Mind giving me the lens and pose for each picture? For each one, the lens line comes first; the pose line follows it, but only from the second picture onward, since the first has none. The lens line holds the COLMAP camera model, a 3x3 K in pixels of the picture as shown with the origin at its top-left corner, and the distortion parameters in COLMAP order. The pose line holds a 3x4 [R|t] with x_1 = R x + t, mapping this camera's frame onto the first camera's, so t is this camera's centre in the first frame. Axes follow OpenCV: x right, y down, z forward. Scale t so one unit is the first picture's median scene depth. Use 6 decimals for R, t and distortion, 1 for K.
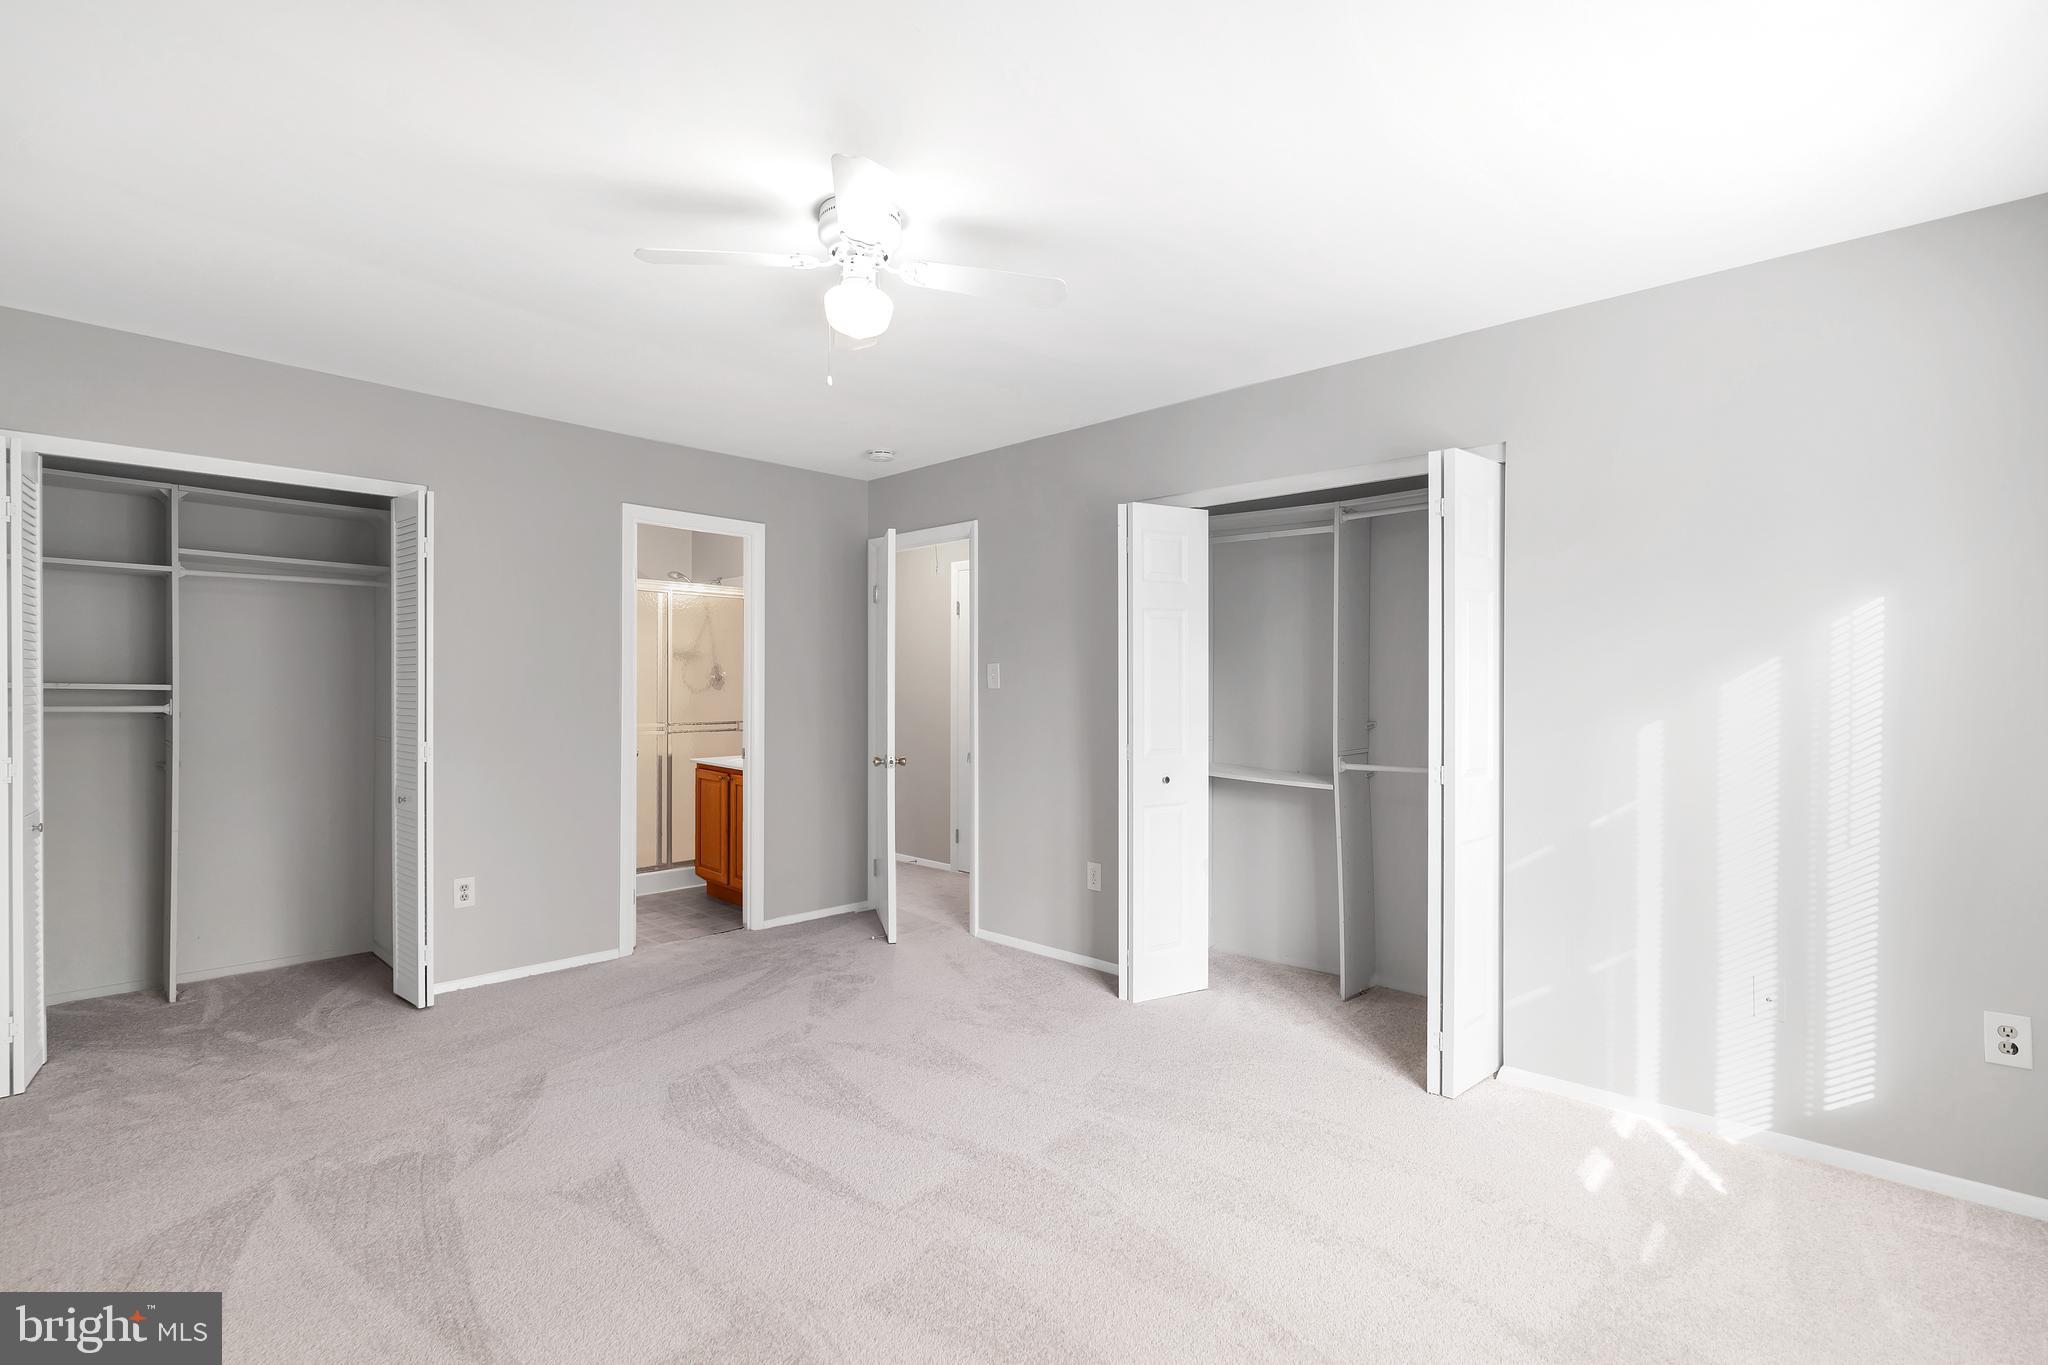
lens RADIAL K [[941.8, 0, 1015.7], [0, 941.8, 685.1], [0, 0, 1]] dist [-0.004805, 0.002852]
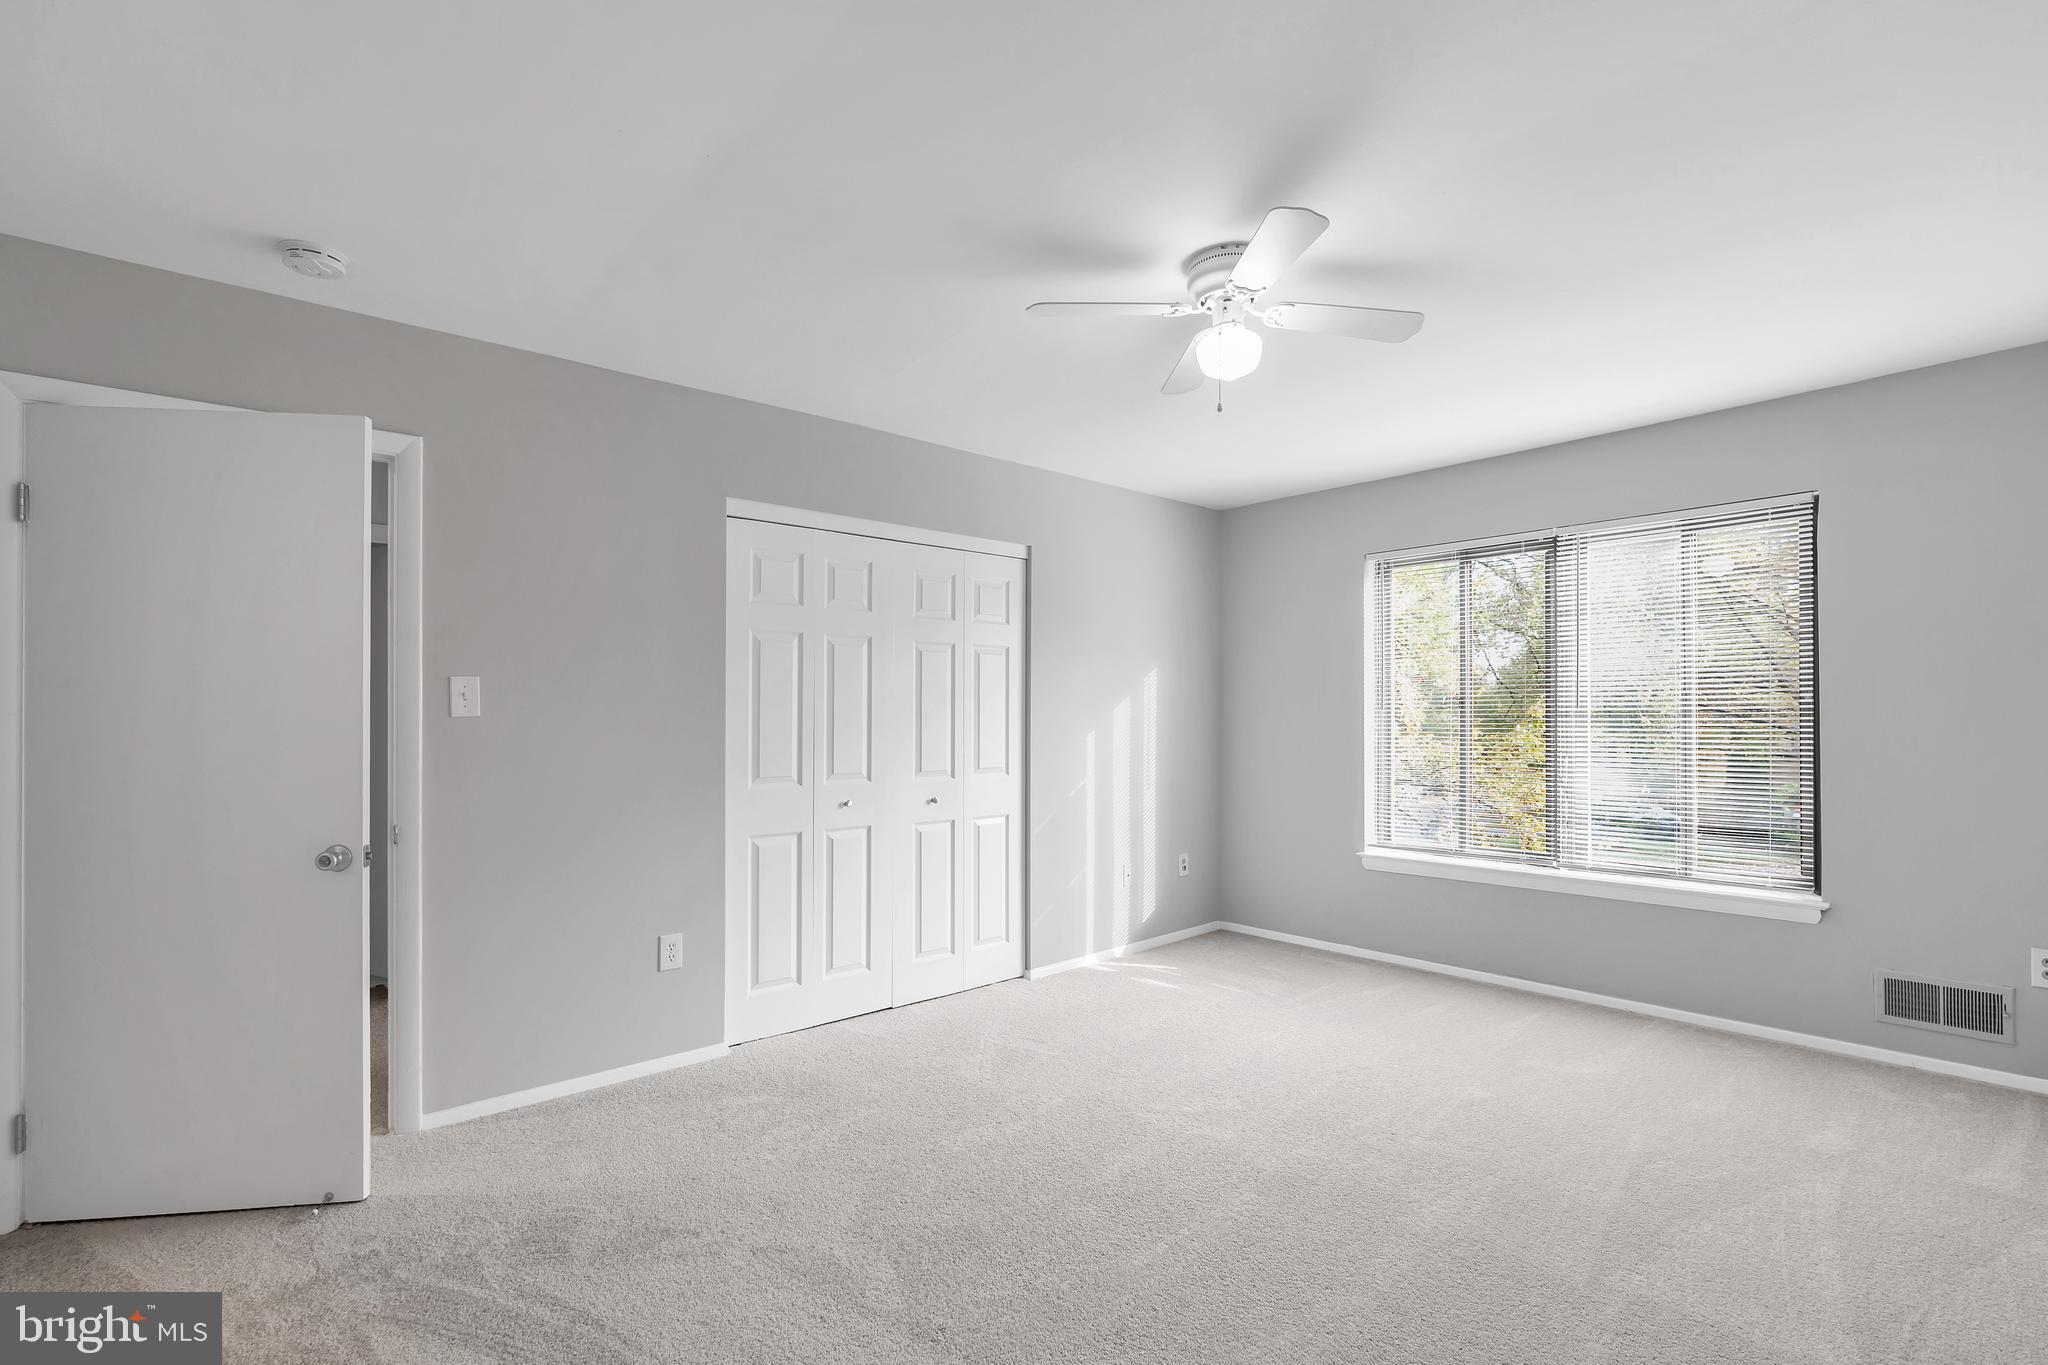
lens RADIAL K [[941.8, 0, 1020.2], [0, 941.8, 696.9], [0, 0, 1]] dist [-0.004805, 0.002852]
pose [[0.075206, 0.018691, 0.996993, -0.609983], [-0.000587, 0.999825, -0.018700, 0.003551], [-0.997168, 0.000821, 0.075204, 0.575532]]
